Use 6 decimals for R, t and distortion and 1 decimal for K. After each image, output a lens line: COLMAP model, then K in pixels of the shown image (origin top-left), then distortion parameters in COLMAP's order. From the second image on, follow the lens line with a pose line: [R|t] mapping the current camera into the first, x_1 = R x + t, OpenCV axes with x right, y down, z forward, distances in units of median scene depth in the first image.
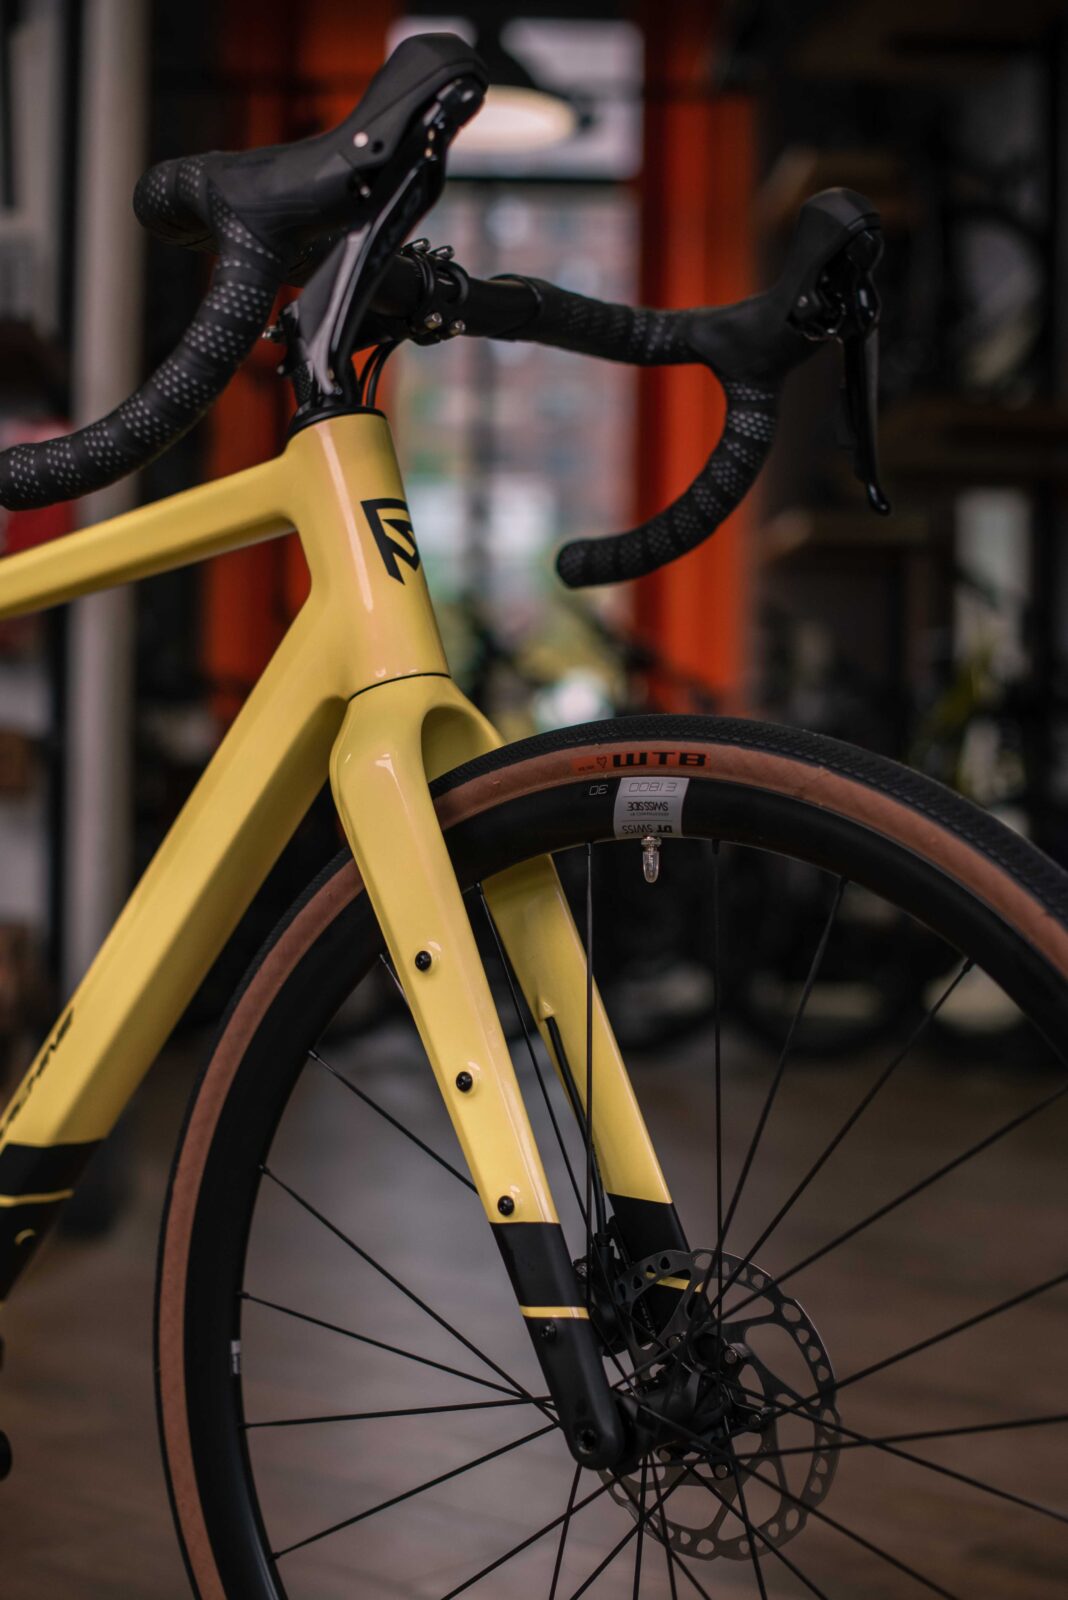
lens RADIAL K [[2599.8, 0, 534.0], [0, 2599.8, 800.0], [0, 0, 1]] dist [-0.184776, -0.015858]
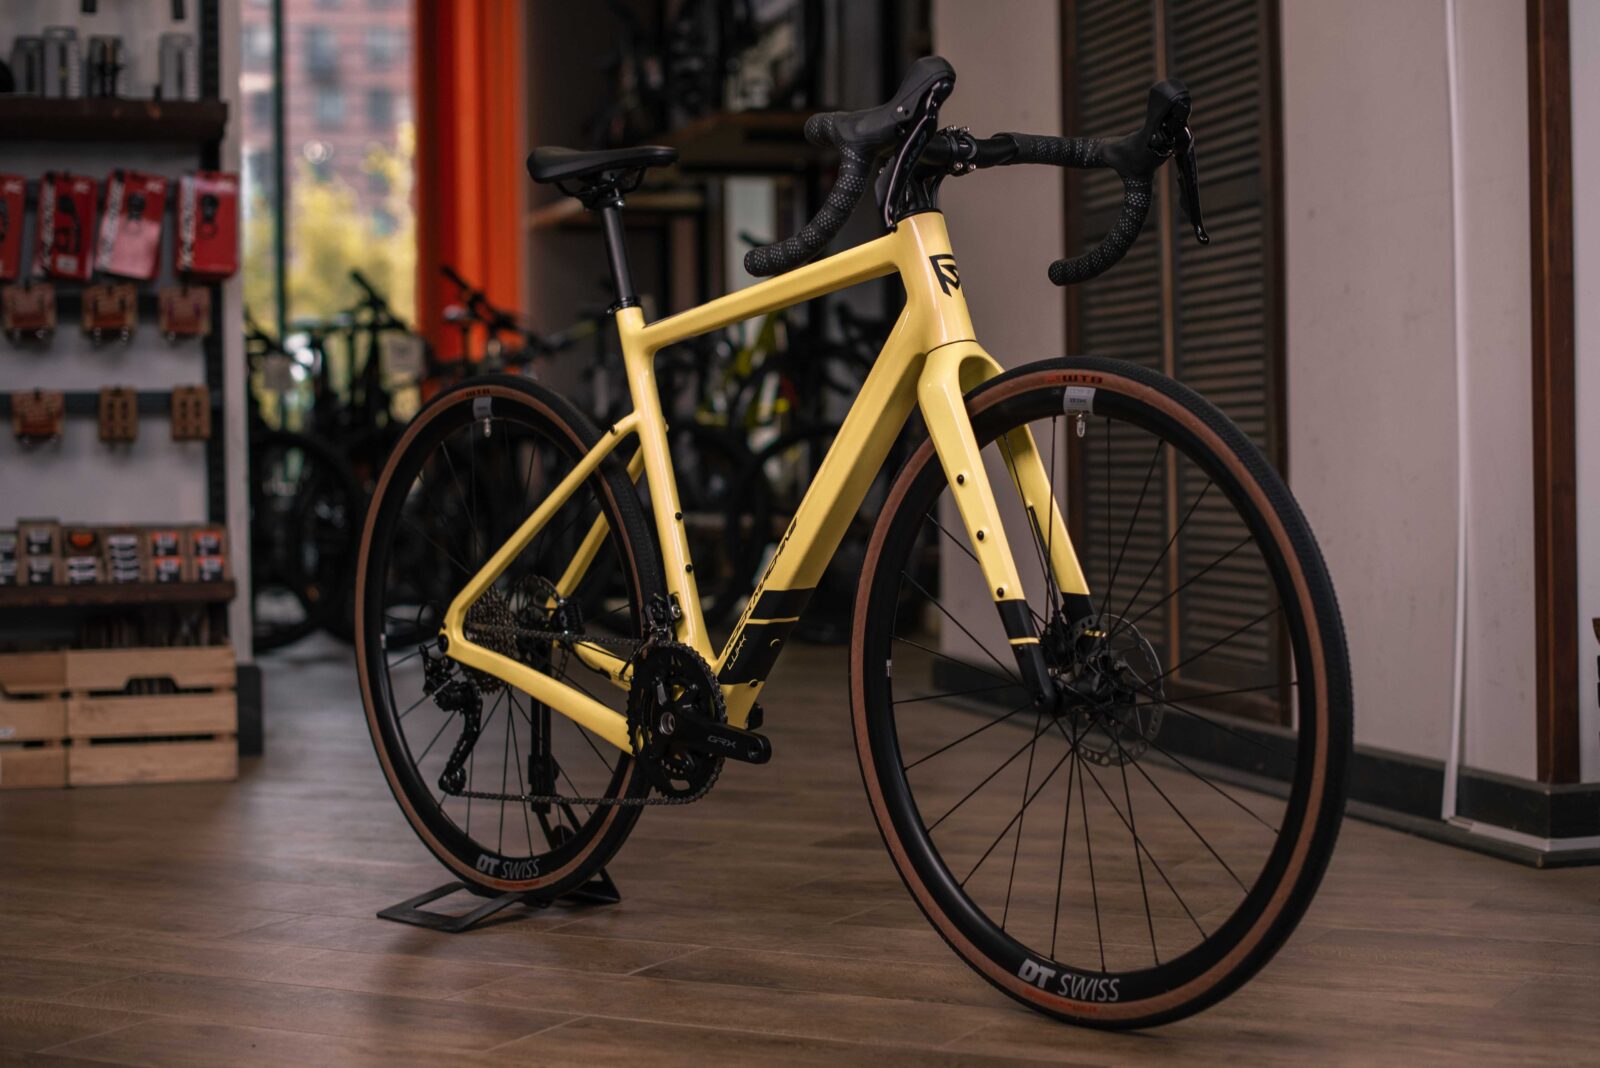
lens RADIAL K [[2599.8, 0, 800.0], [0, 2599.8, 534.0], [0, 0, 1]] dist [-0.184776, -0.015858]
pose [[0.979014, -0.034120, -0.200918, 0.242000], [0.043754, 0.998086, 0.043709, 0.008333], [0.199042, -0.051582, 0.978632, -1.045141]]
